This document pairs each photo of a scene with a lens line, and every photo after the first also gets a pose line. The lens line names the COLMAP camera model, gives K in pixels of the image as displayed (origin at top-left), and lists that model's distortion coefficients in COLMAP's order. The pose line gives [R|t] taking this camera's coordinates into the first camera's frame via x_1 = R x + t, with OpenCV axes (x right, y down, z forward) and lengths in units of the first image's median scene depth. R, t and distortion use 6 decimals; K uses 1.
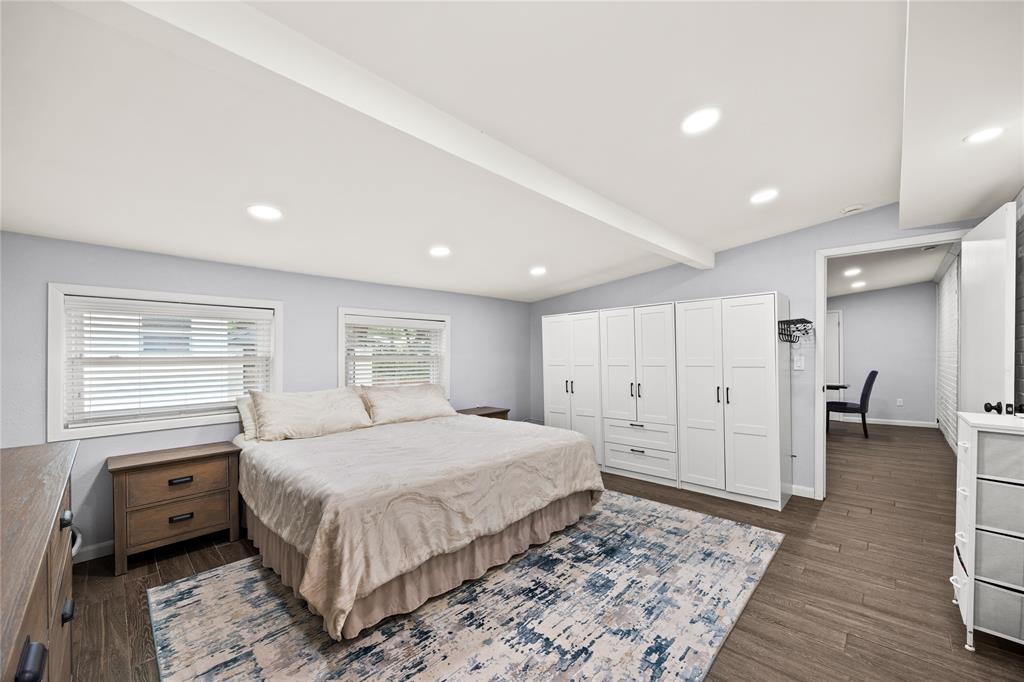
lens RADIAL K [[395.3, 0, 516.2], [0, 395.3, 348.7], [0, 0, 1]] dist [-0.001857, 0.000036]
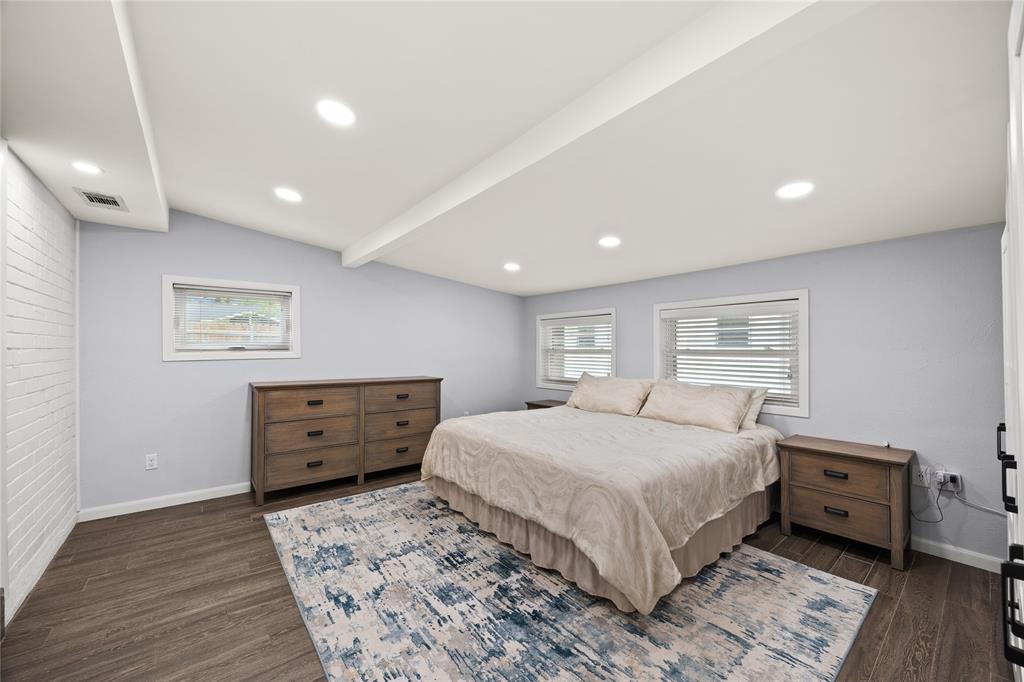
lens RADIAL K [[395.3, 0, 516.7], [0, 395.3, 346.0], [0, 0, 1]] dist [-0.001857, 0.000036]
pose [[-0.129179, -0.002320, -0.991619, 1.176777], [0.015688, 0.999867, -0.004383, 0.013108], [0.991497, -0.016123, -0.129126, 1.344392]]
